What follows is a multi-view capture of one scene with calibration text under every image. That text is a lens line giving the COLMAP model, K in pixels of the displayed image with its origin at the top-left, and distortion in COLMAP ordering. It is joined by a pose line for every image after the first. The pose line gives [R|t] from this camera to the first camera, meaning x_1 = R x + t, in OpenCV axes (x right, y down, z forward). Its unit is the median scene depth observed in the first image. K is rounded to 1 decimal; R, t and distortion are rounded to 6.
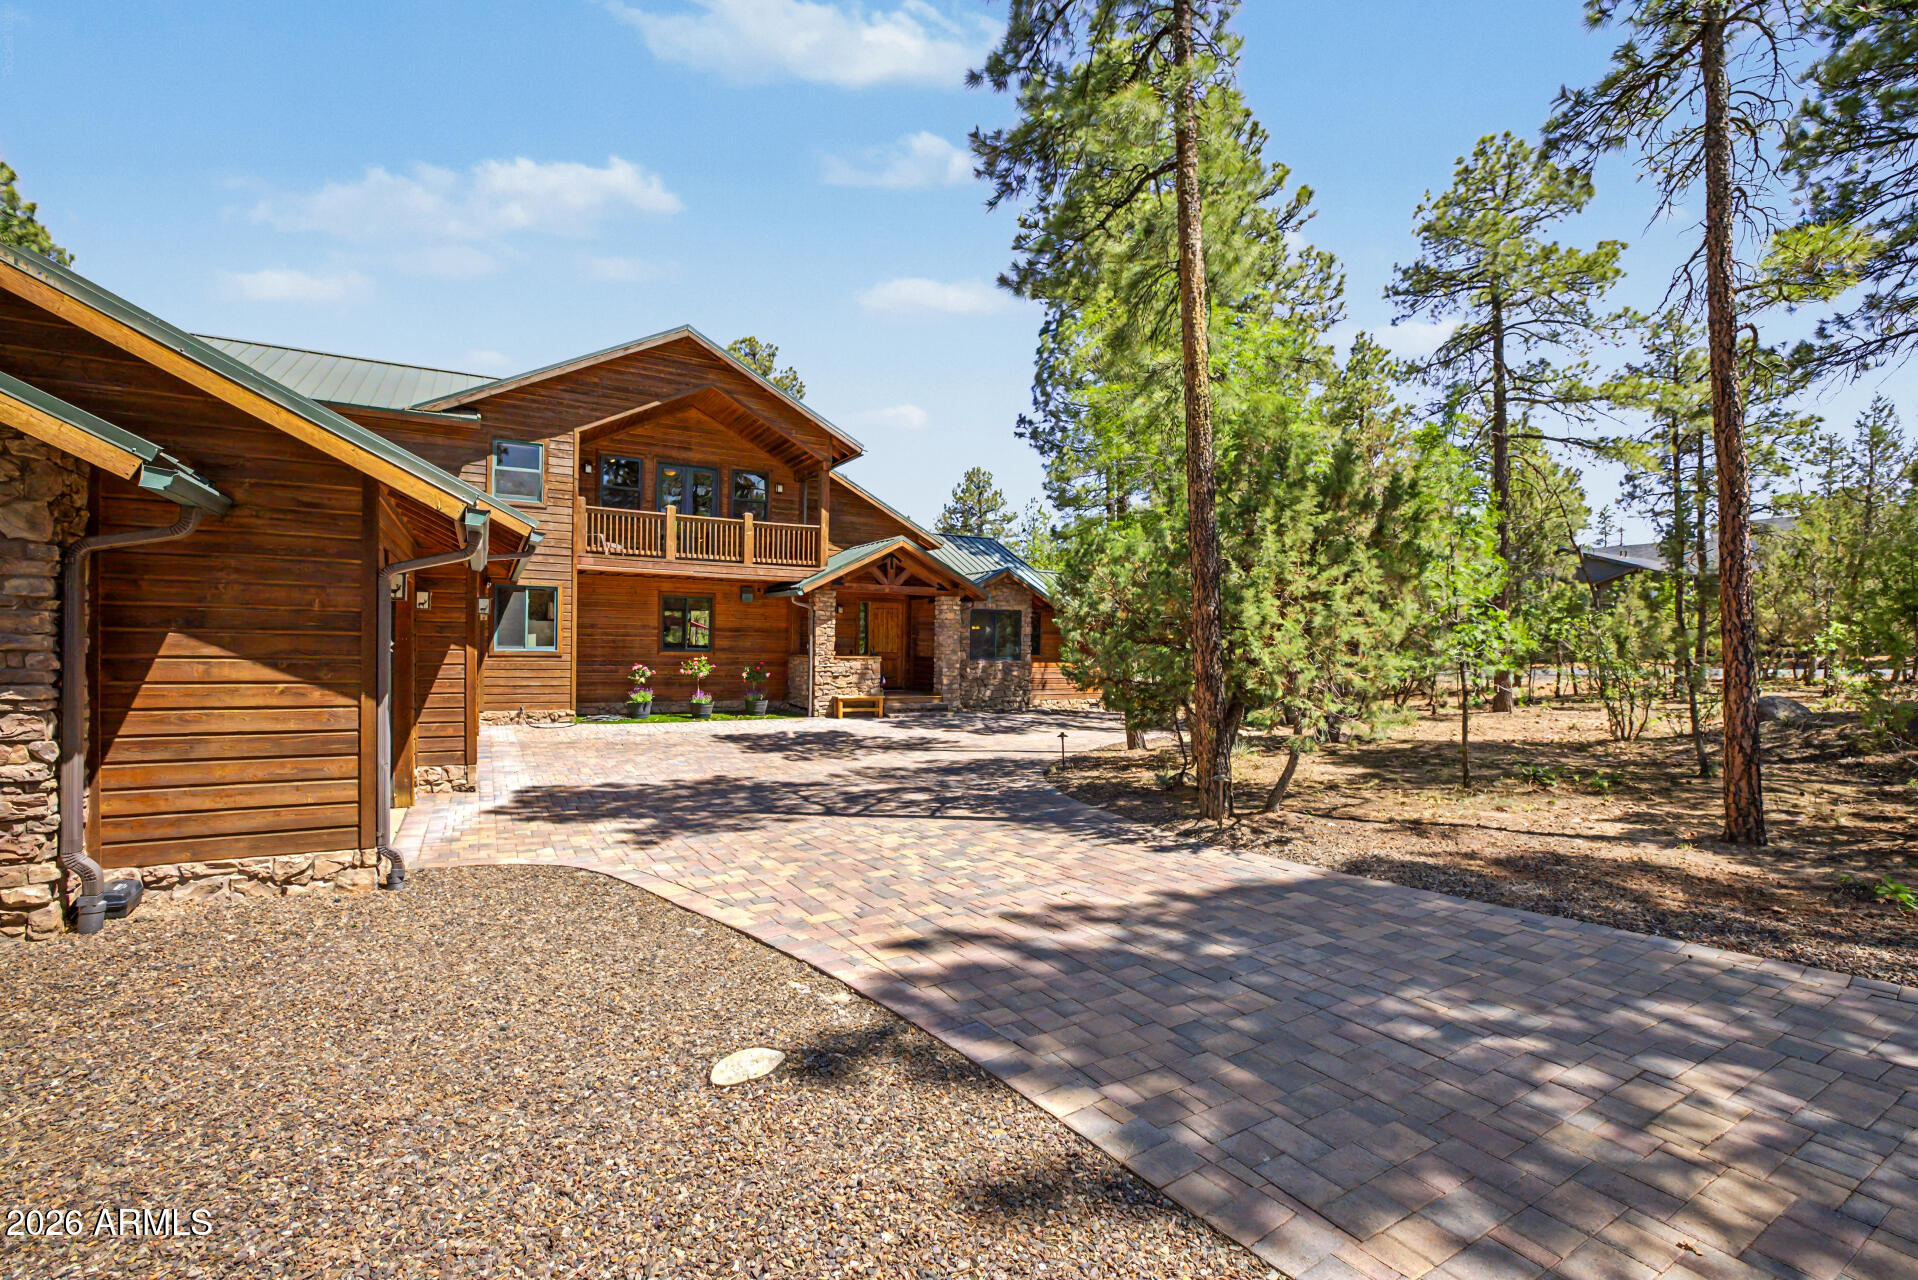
lens RADIAL K [[829.5, 0, 956.6], [0, 829.5, 645.9], [0, 0, 1]] dist [-0.002432, 0.000073]
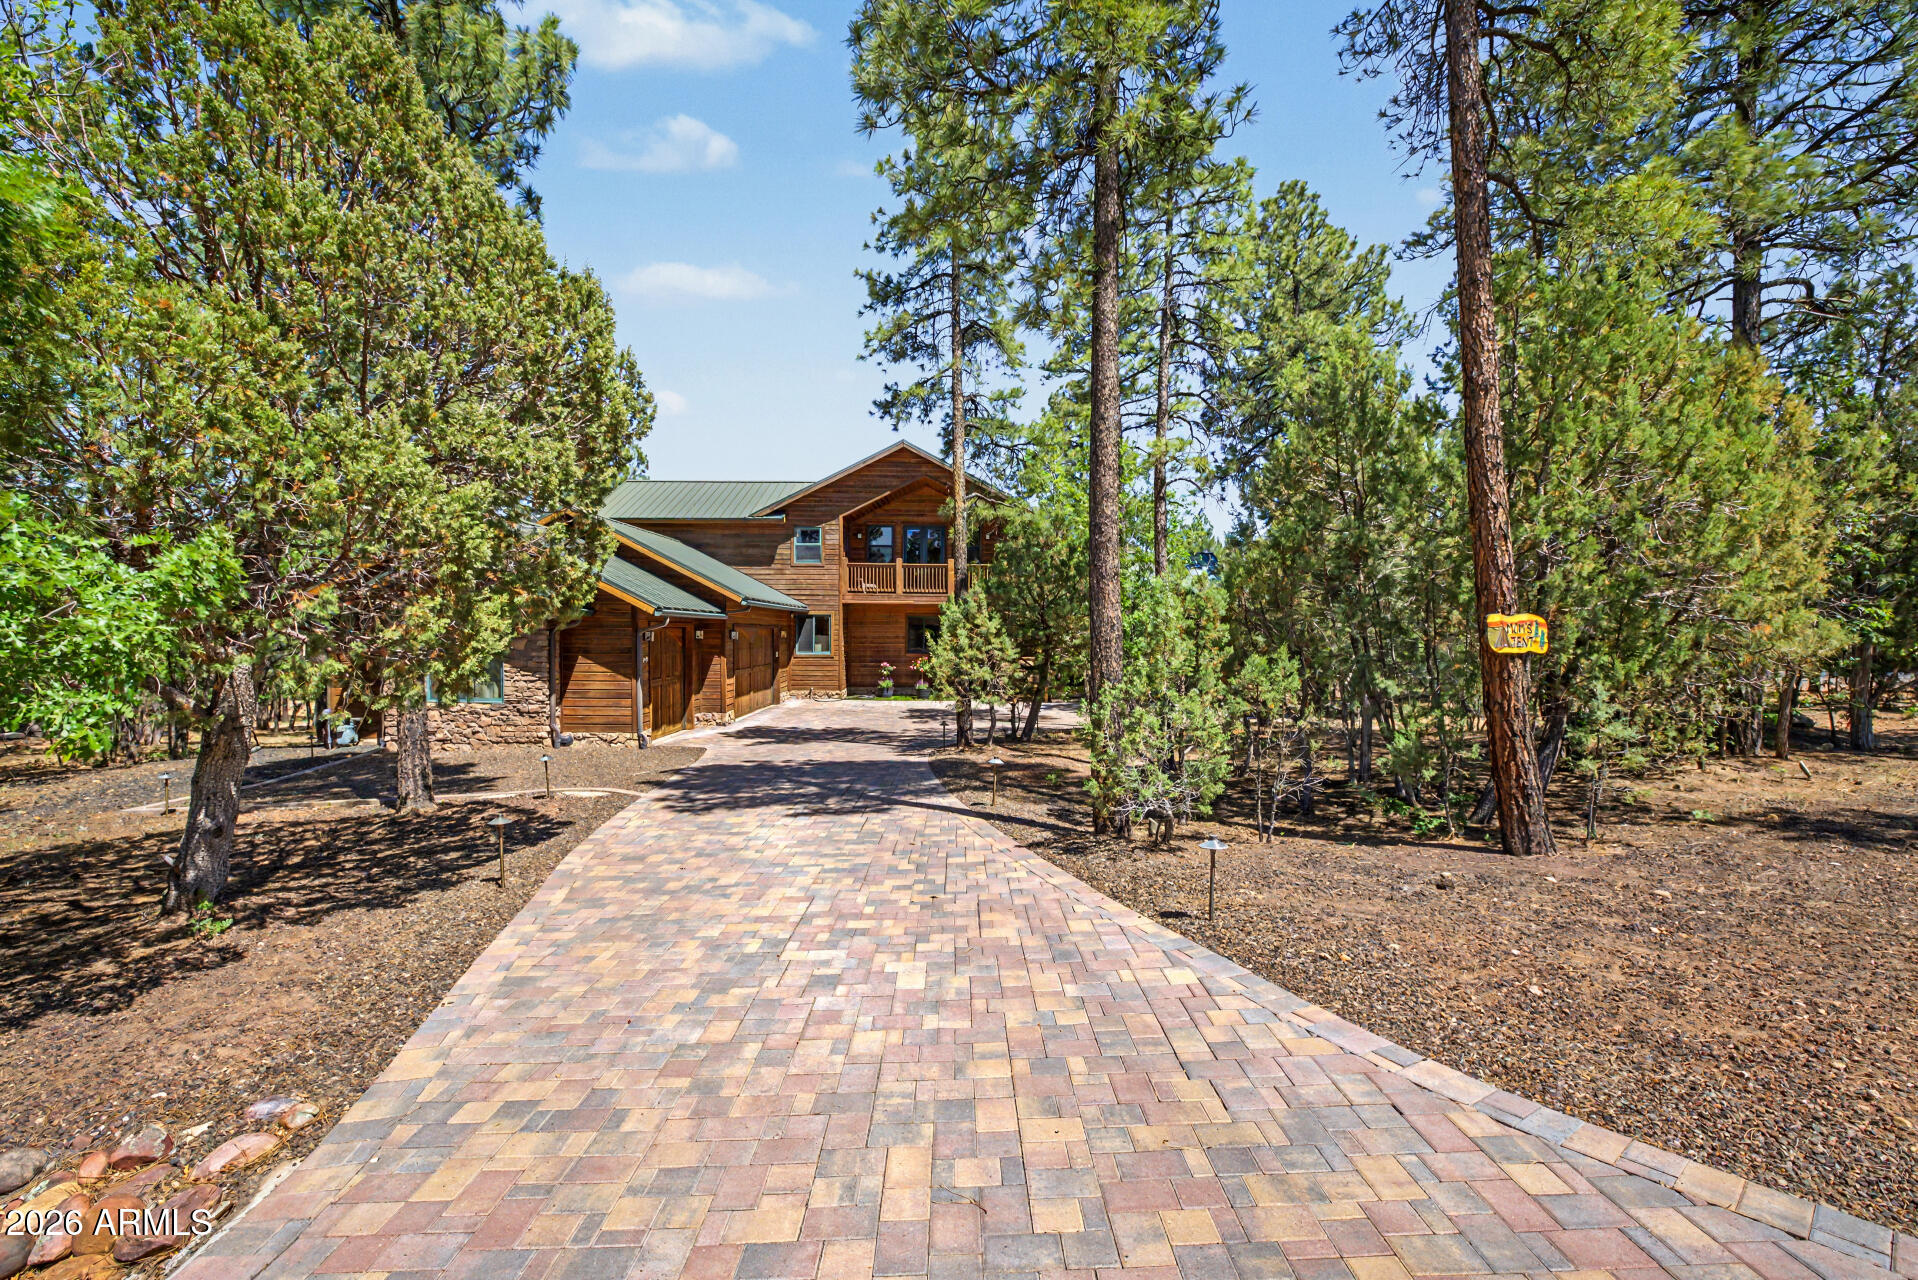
lens RADIAL K [[829.5, 0, 963.2], [0, 829.5, 645.9], [0, 0, 1]] dist [-0.002432, 0.000073]
pose [[0.879206, -0.004352, -0.476423, 0.518081], [0.008212, 0.999948, 0.006021, -0.017808], [0.476372, -0.009206, 0.879196, -0.298880]]
